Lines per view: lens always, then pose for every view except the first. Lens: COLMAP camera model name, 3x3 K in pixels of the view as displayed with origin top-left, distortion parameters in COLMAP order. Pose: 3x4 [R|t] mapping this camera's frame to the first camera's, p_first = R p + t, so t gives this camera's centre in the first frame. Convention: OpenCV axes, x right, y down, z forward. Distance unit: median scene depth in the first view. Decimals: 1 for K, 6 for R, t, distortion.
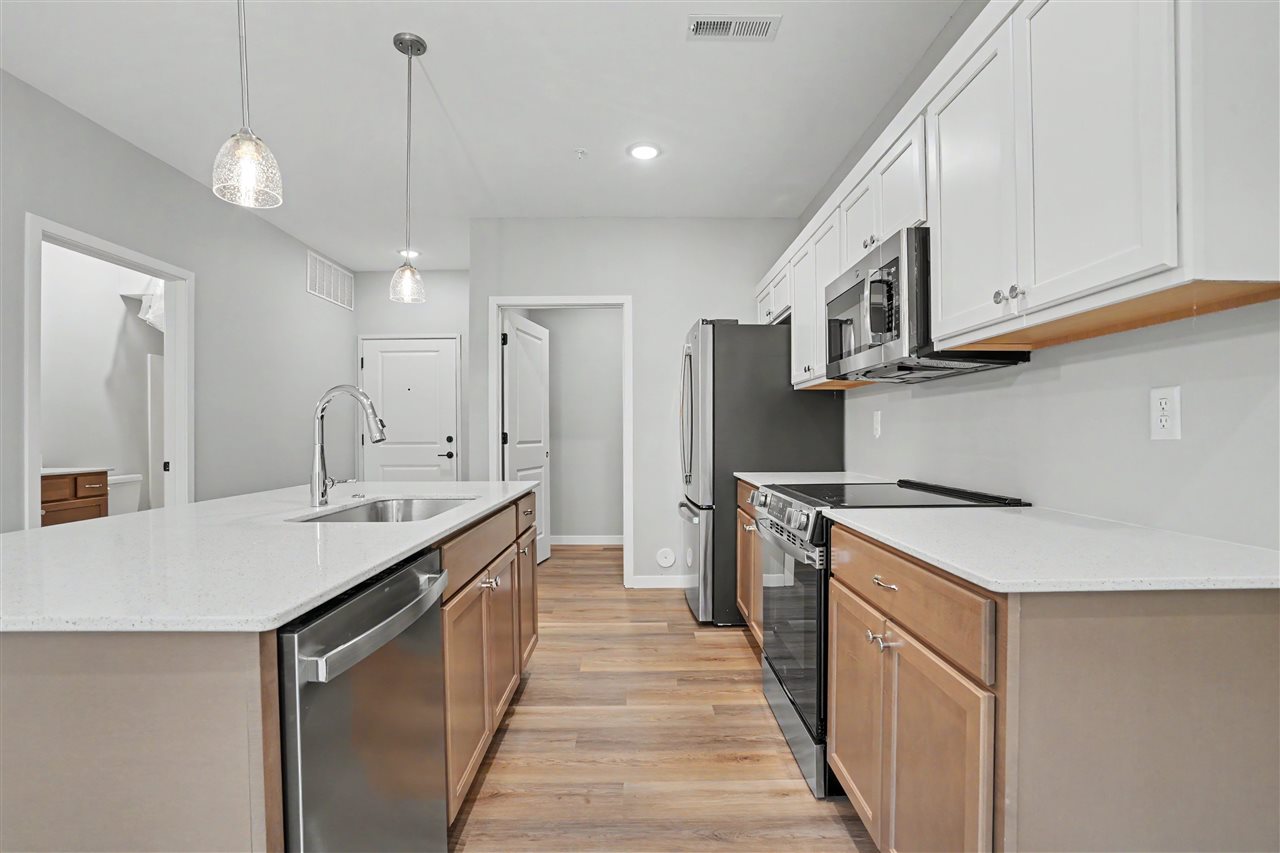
lens RADIAL K [[591.2, 0, 640.3], [0, 591.2, 433.9], [0, 0, 1]] dist [-0.024611, 0.000497]
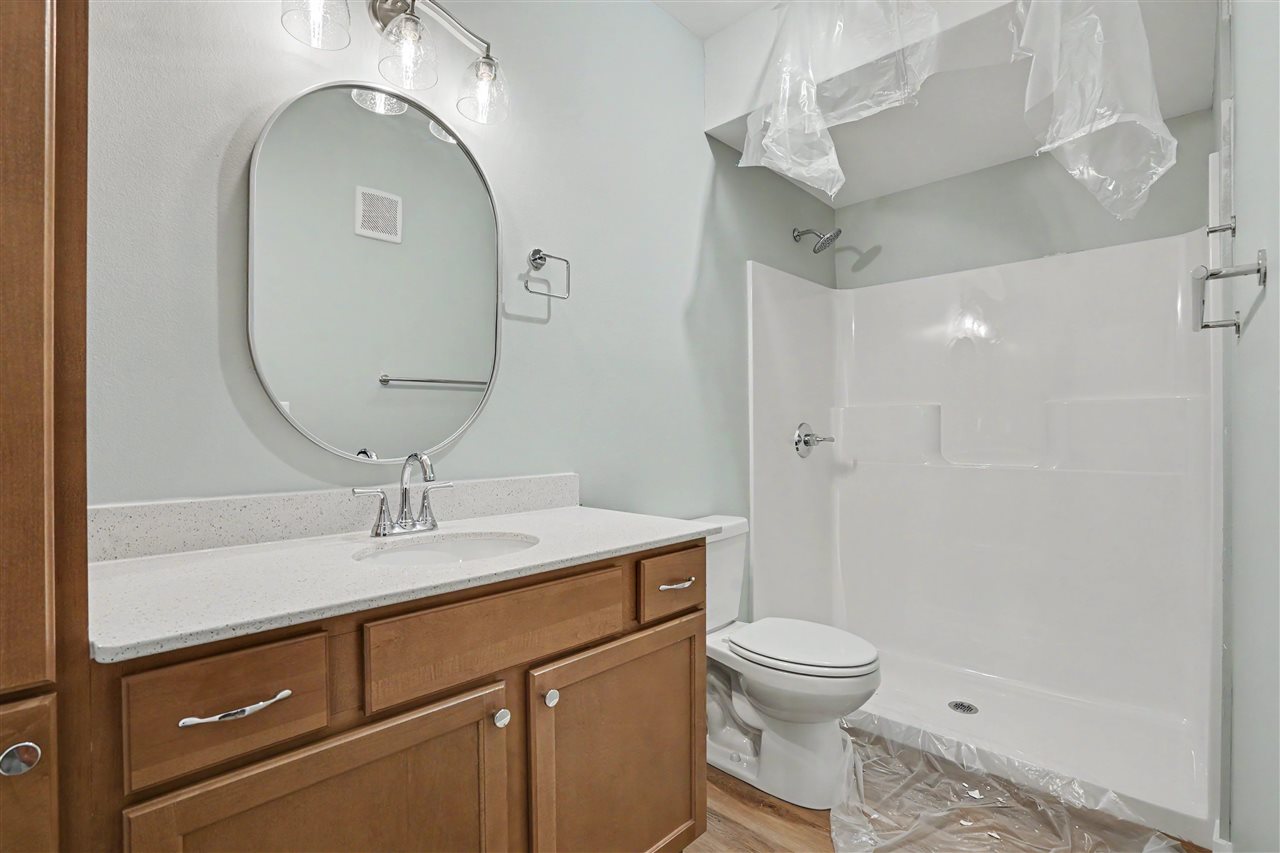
lens RADIAL K [[591.2, 0, 640.3], [0, 591.2, 433.9], [0, 0, 1]] dist [-0.024611, 0.000497]
pose [[0.718336, 0.004193, -0.695684, -0.894041], [0.000502, 0.999978, 0.006544, 0.003771], [0.695697, -0.005050, 0.718318, 0.916261]]
